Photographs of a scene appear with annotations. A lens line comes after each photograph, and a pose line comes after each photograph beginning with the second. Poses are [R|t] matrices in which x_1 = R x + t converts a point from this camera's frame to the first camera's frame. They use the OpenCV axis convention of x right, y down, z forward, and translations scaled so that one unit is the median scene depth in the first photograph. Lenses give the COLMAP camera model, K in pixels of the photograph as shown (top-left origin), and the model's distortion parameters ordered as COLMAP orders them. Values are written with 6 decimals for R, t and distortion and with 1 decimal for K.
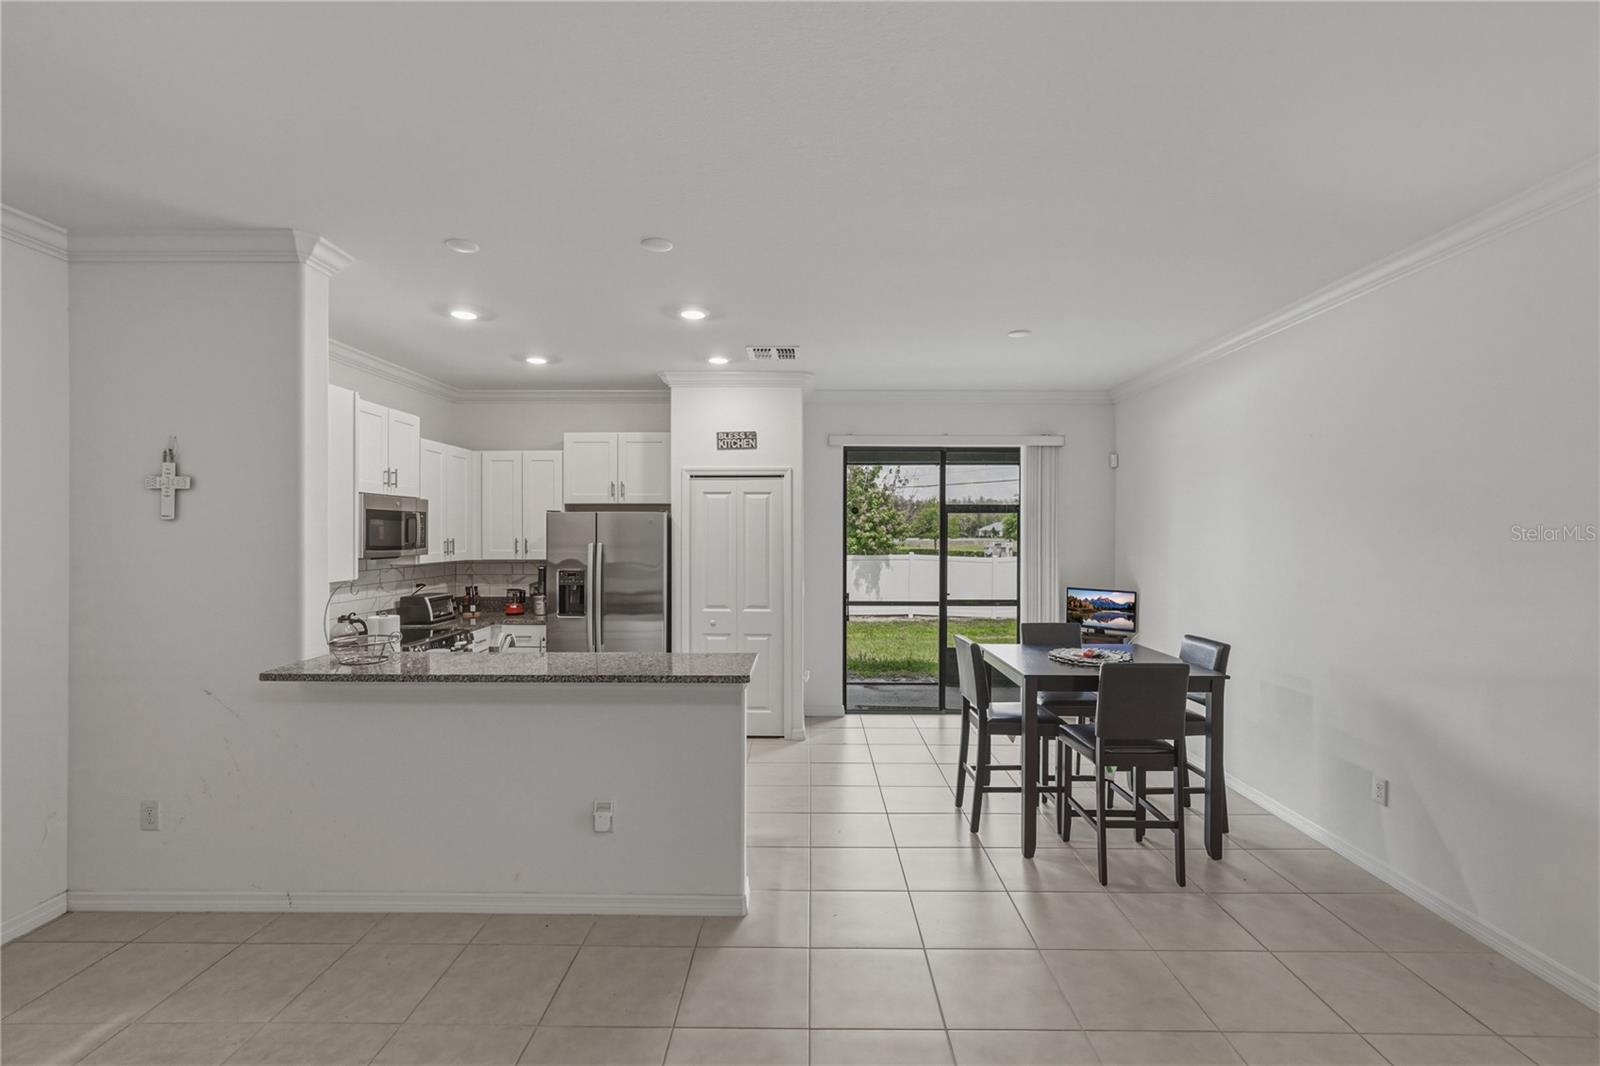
lens RADIAL K [[706.1, 0, 800.0], [0, 706.1, 533.0], [0, 0, 1]] dist [0.002137, 0.000427]
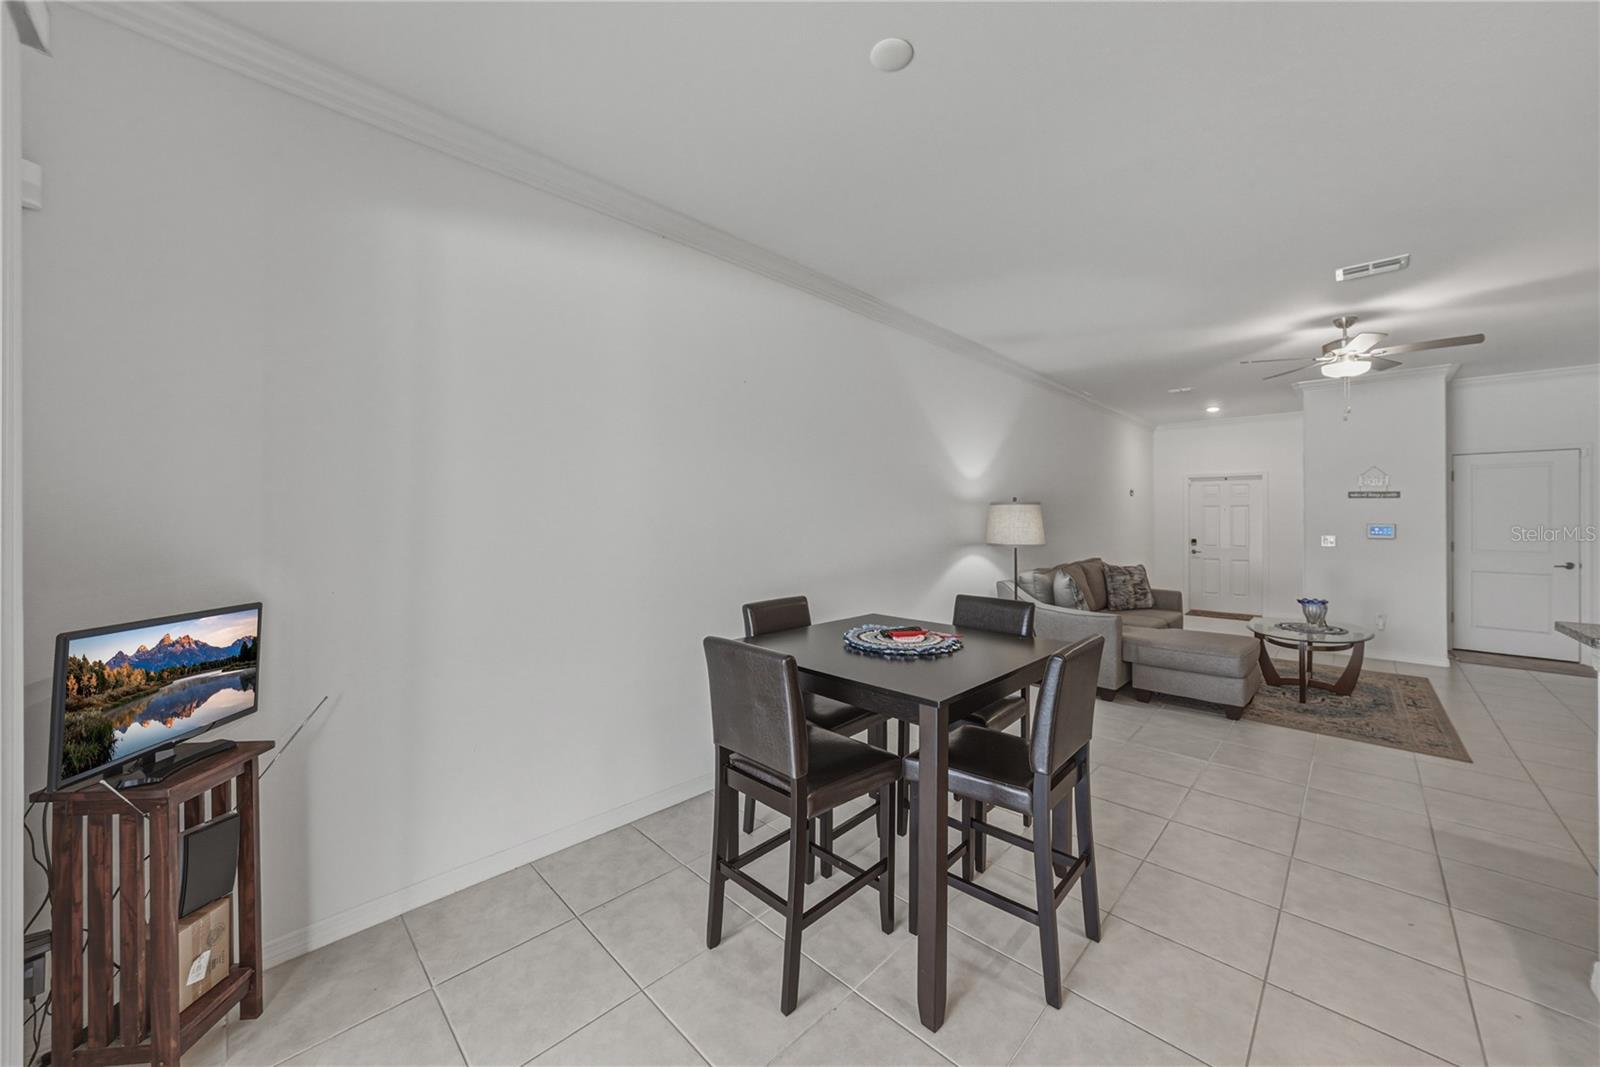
lens RADIAL K [[587.4, 0, 791.8], [0, 587.4, 514.9], [0, 0, 1]] dist [-0.017008, 0.000177]
pose [[-0.722443, 0.001432, 0.691429, 0.059588], [-0.002581, 0.999985, -0.004767, 0.036842], [-0.691426, -0.005229, -0.722429, 1.074632]]
